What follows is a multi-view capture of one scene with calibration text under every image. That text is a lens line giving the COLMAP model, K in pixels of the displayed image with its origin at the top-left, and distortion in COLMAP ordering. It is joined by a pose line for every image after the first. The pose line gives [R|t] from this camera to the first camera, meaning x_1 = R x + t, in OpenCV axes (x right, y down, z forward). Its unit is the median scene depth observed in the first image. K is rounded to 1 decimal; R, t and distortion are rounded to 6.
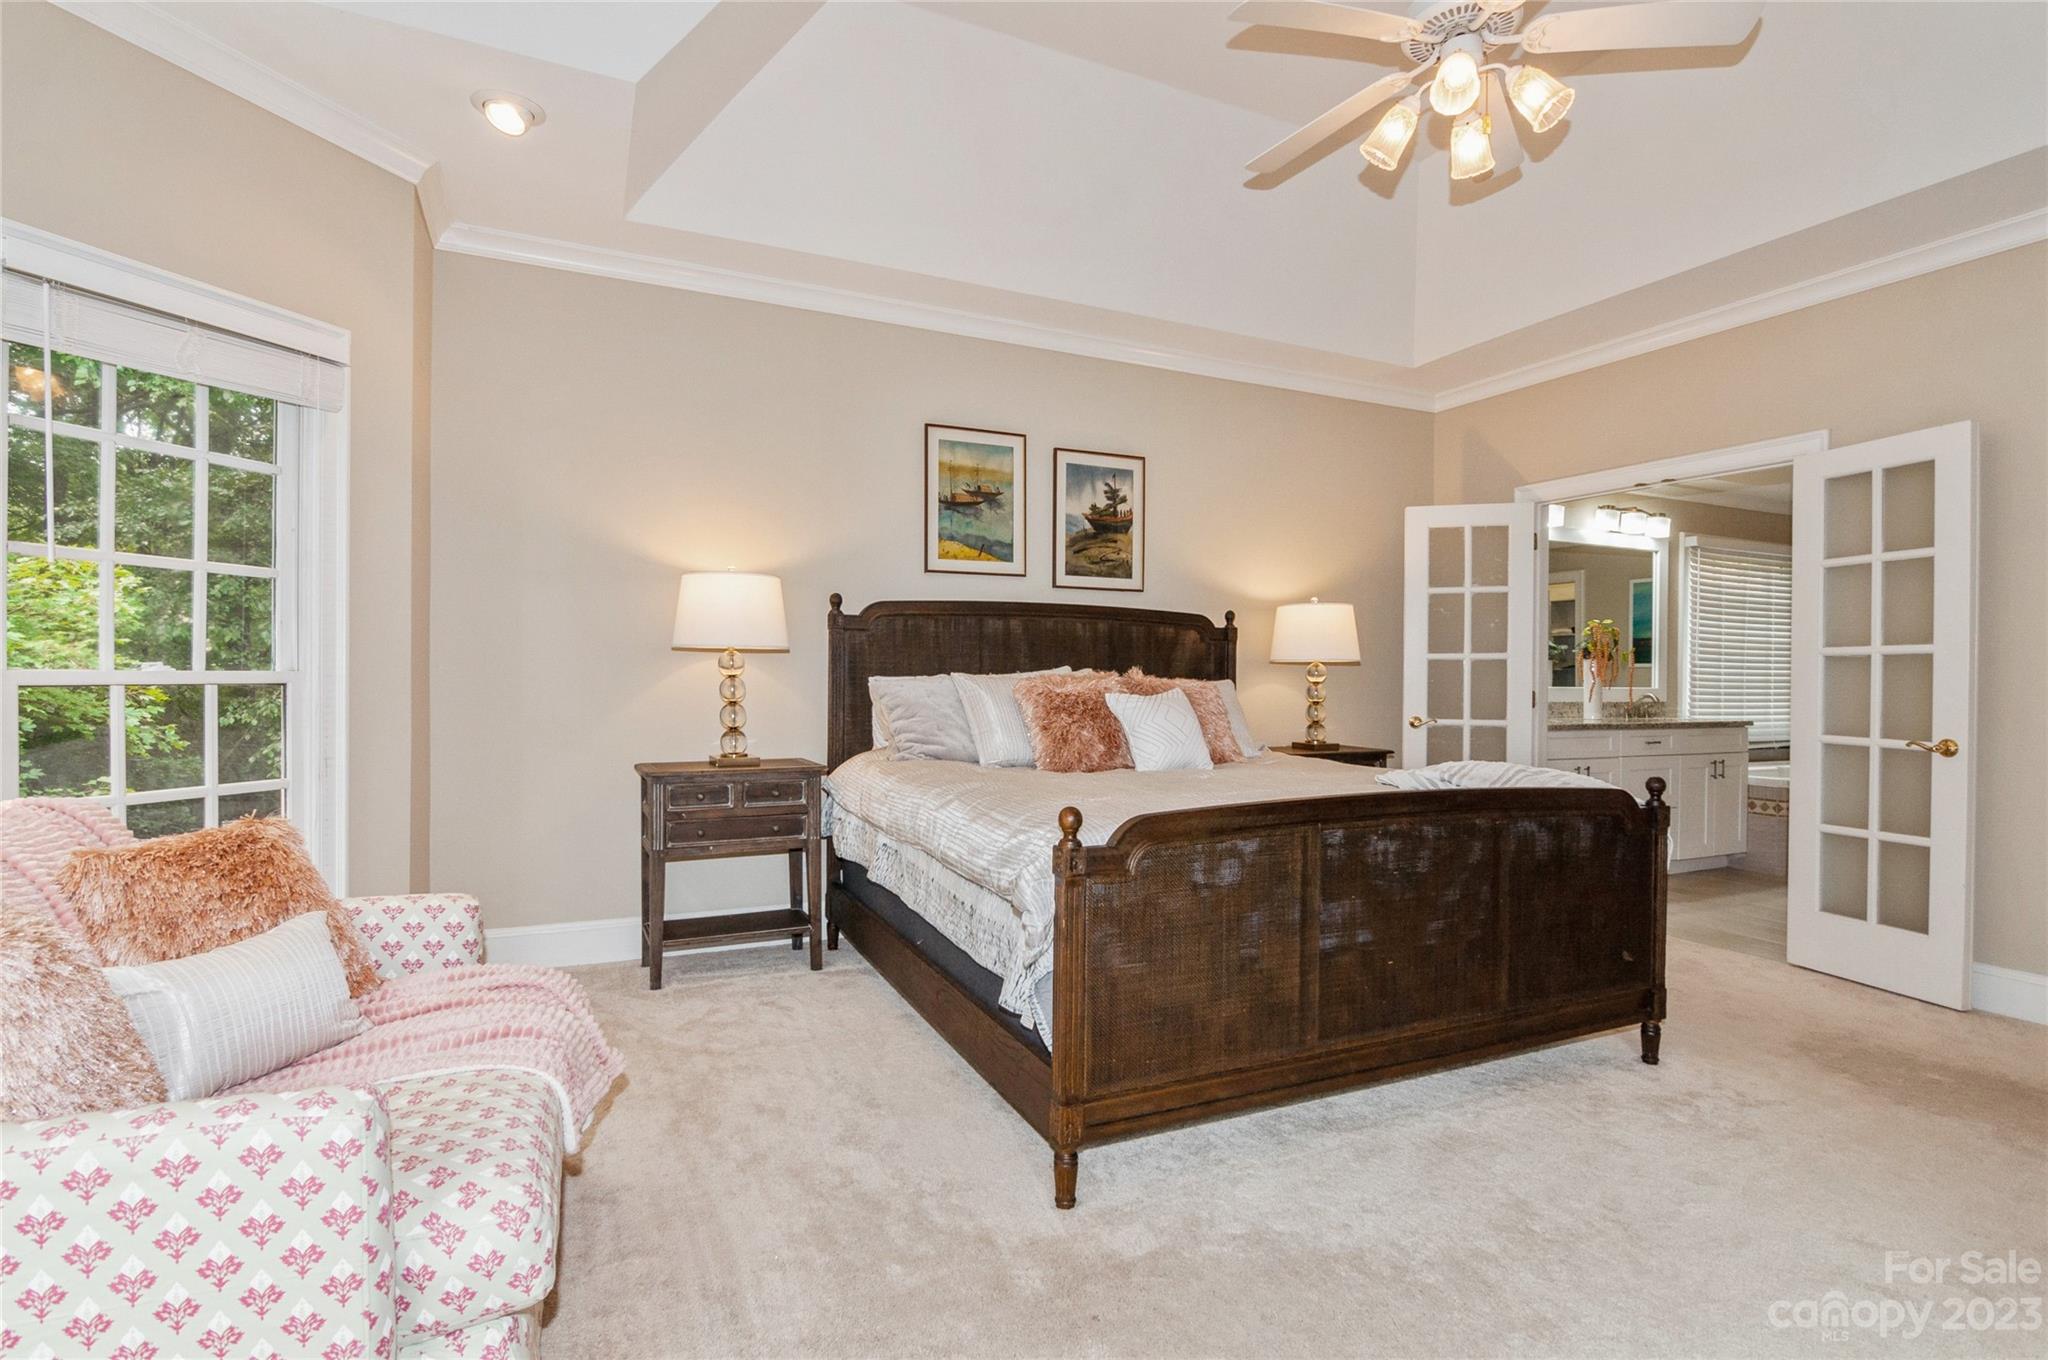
lens RADIAL K [[991.9, 0, 1016.5], [0, 991.9, 687.3], [0, 0, 1]] dist [-0.005853, -0.002421]
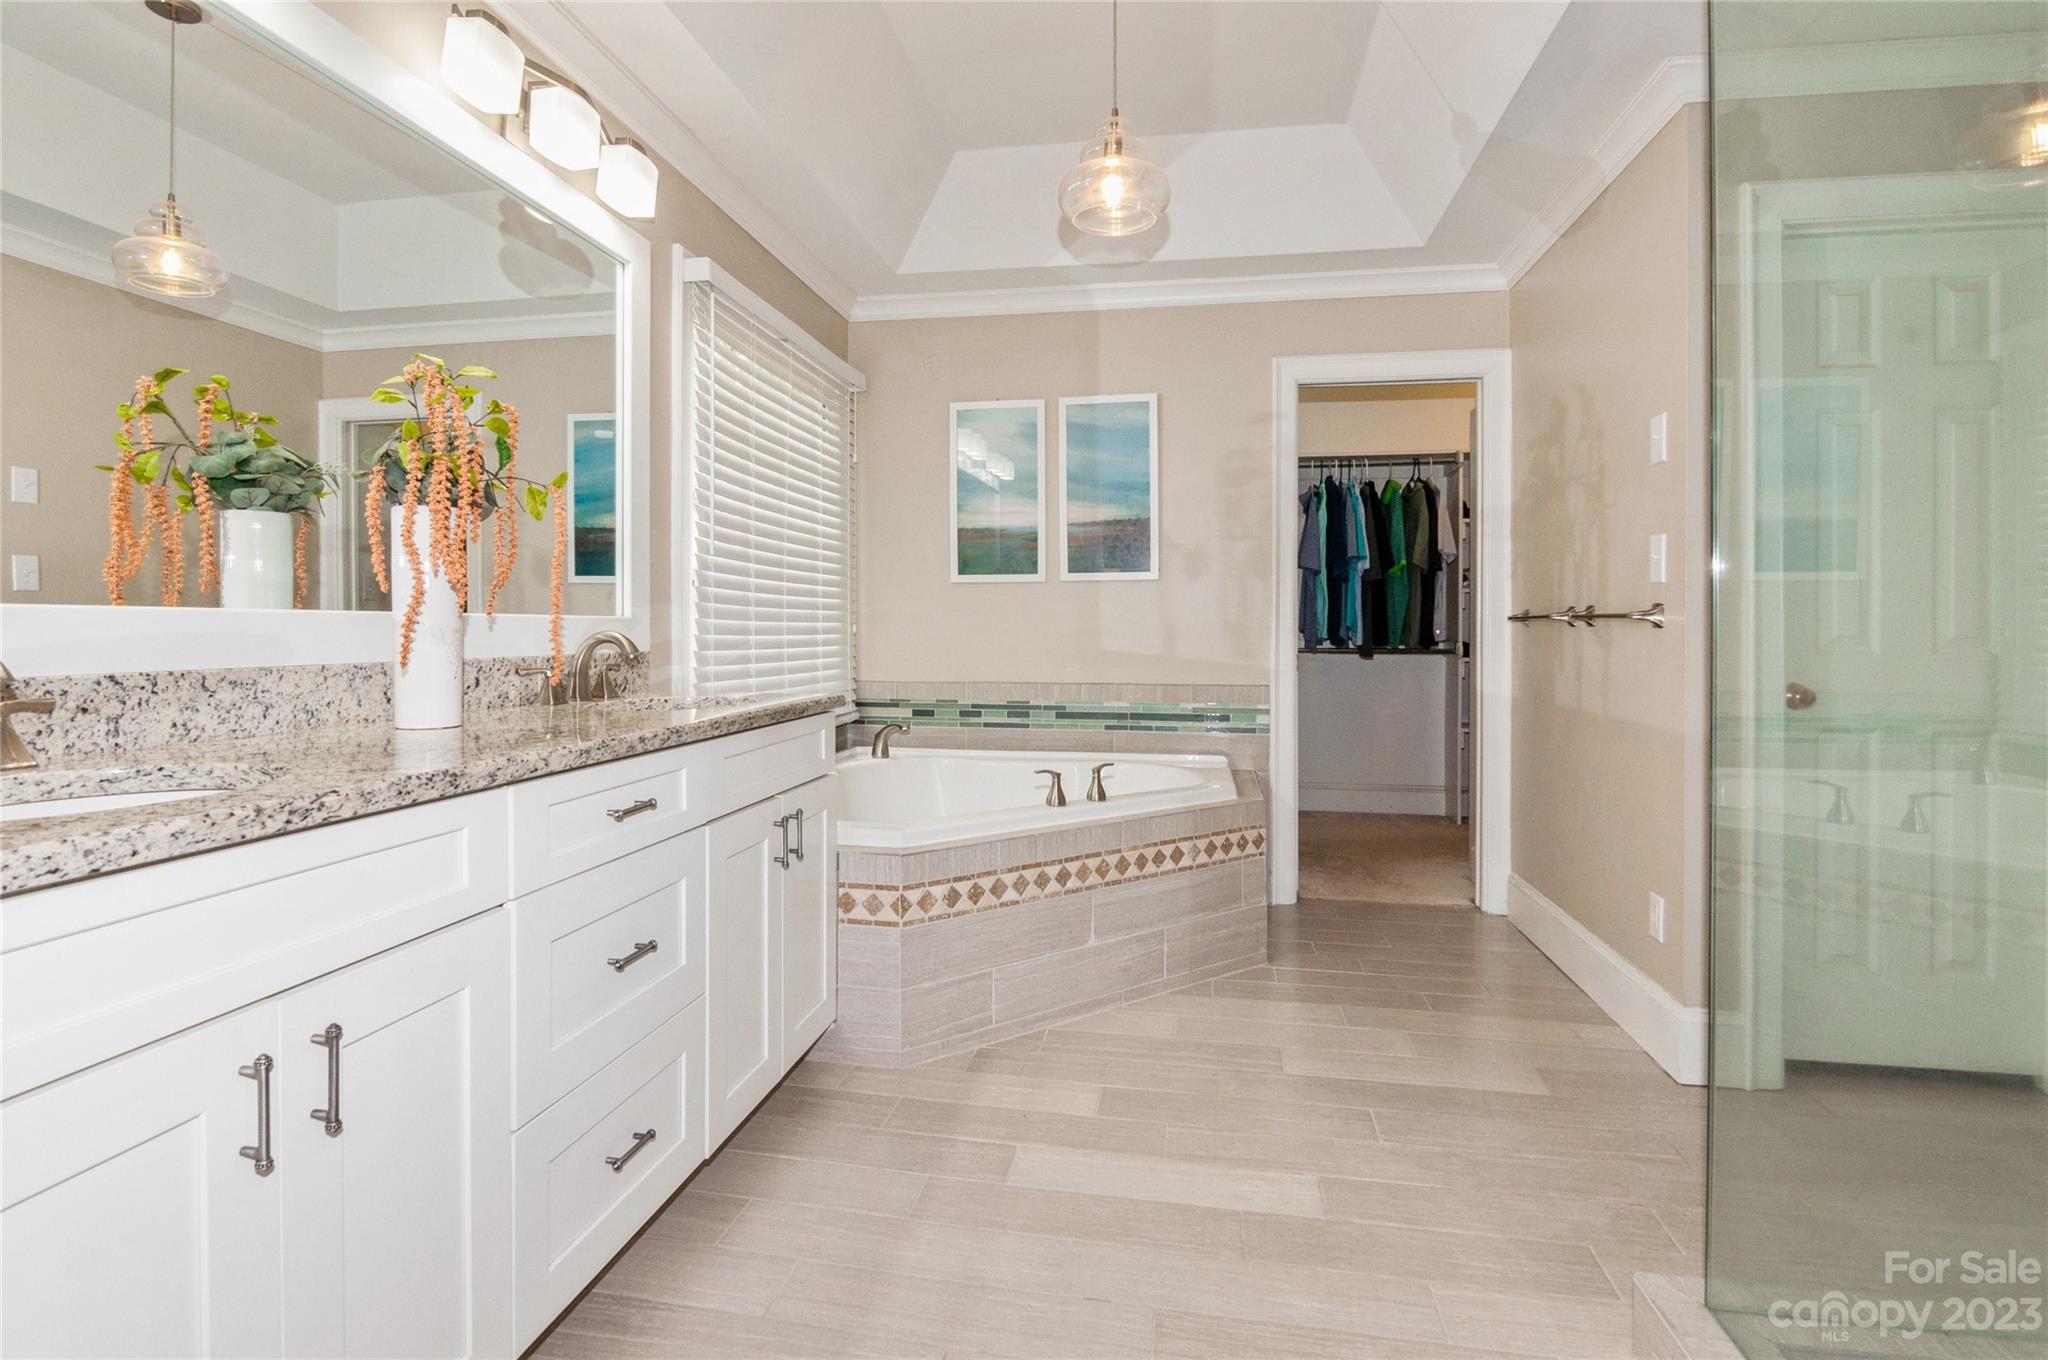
lens RADIAL K [[998.7, 0, 1014.3], [0, 998.7, 634.2], [0, 0, 1]] dist [-0.003014, -0.000899]
pose [[0.575314, -0.011446, 0.817852, 0.440205], [0.013720, 0.999896, 0.004342, 0.007259], [-0.817817, 0.008723, 0.575412, 0.692727]]
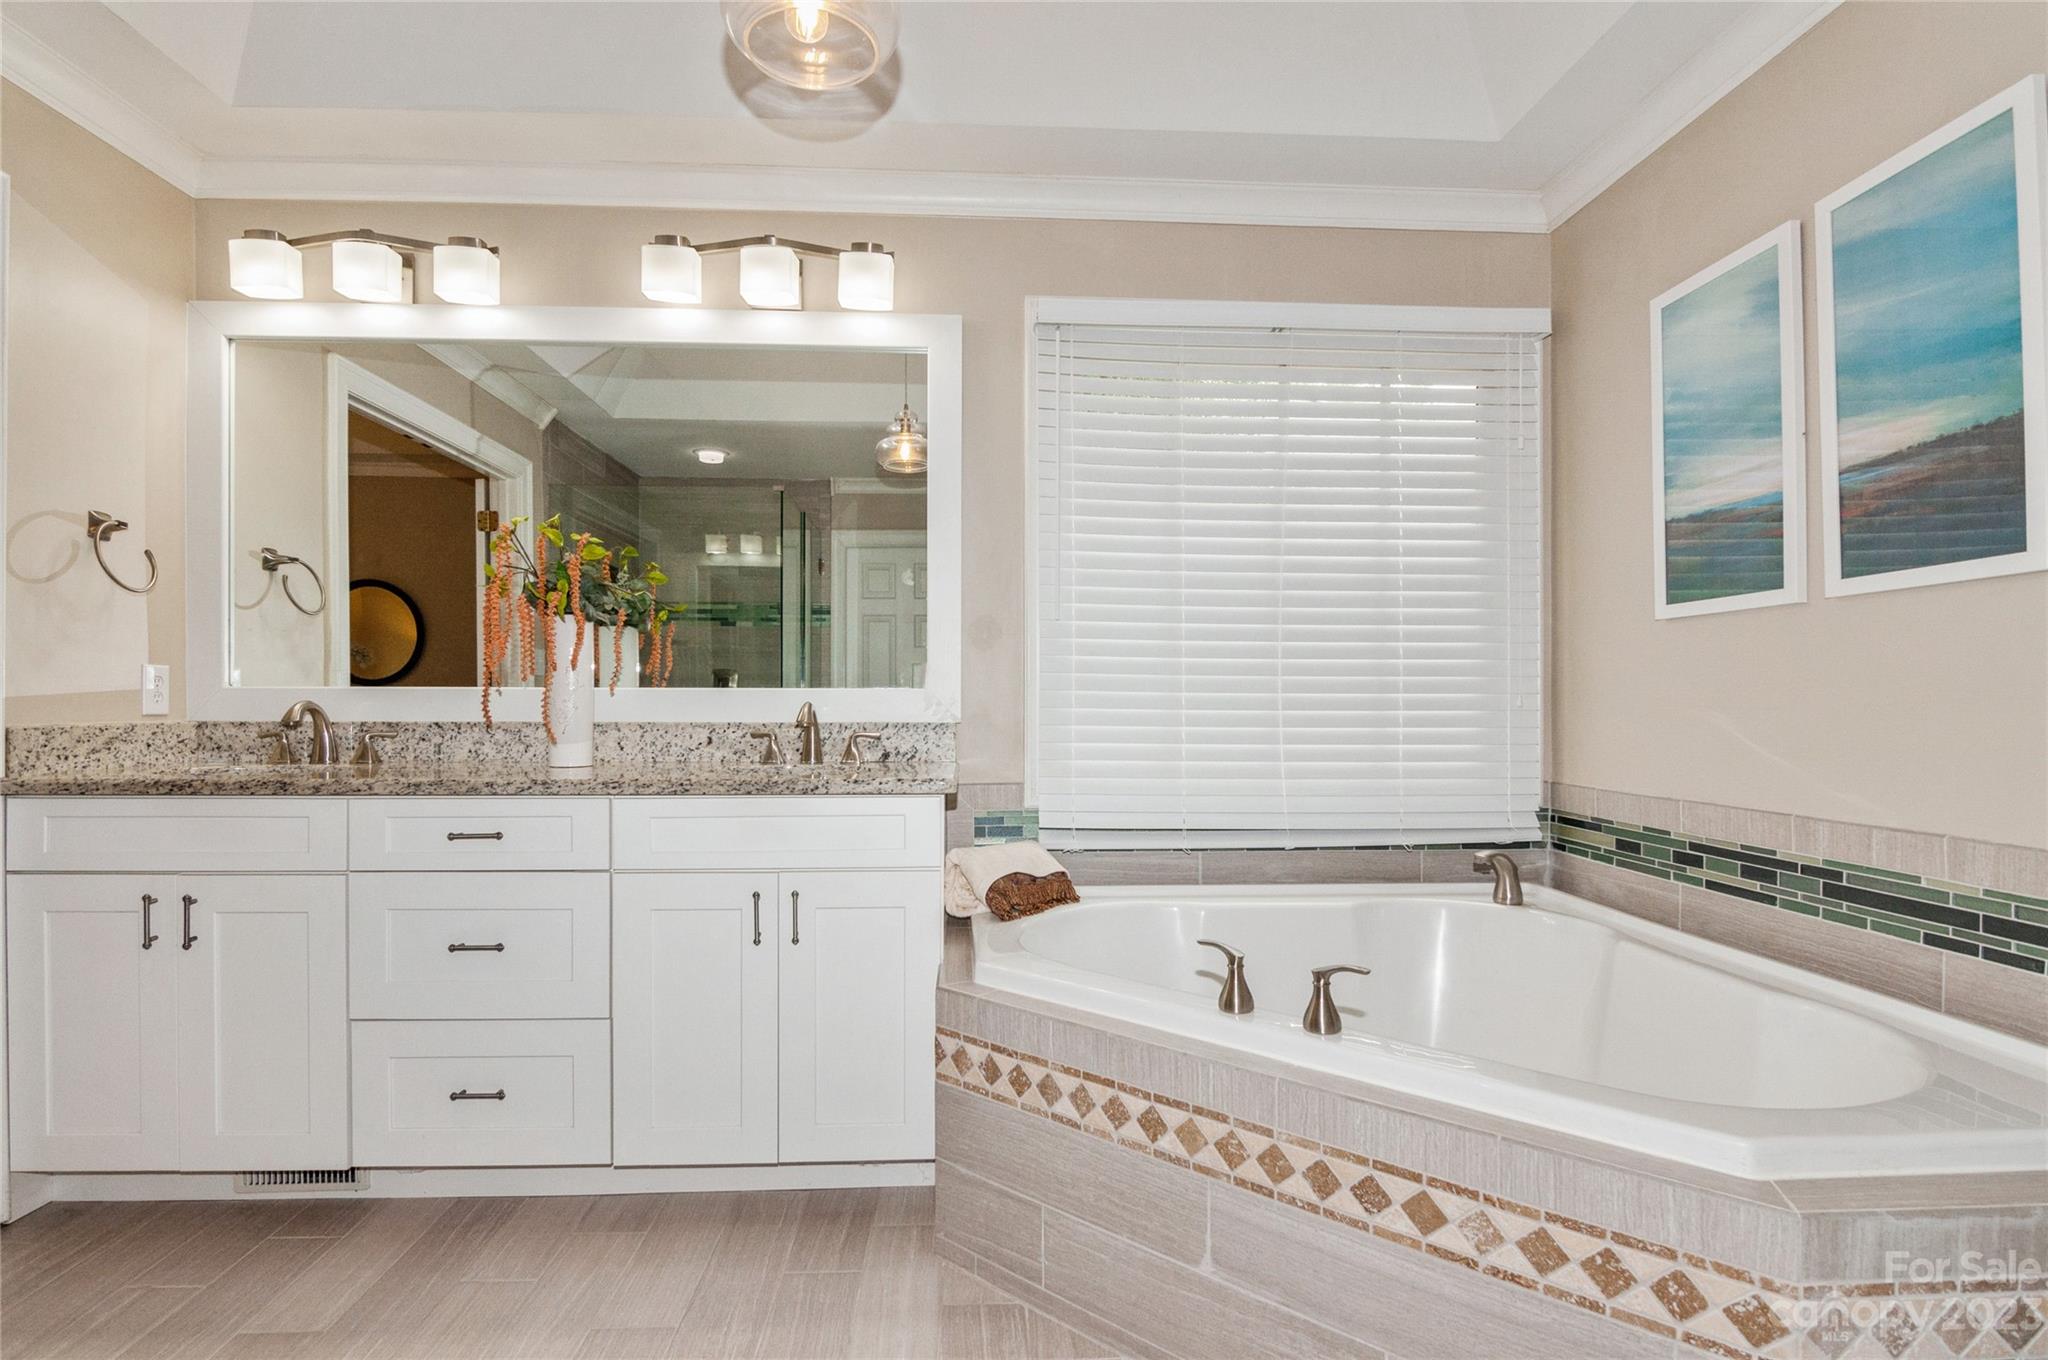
lens RADIAL K [[994.9, 0, 1017.7], [0, 994.9, 709.4], [0, 0, 1]] dist [-0.002705, -0.004985]
pose [[0.929729, -0.001787, -0.368241, 0.888723], [-0.001092, 0.999970, -0.007608, 0.011814], [0.368243, 0.007475, 0.929699, 0.677278]]
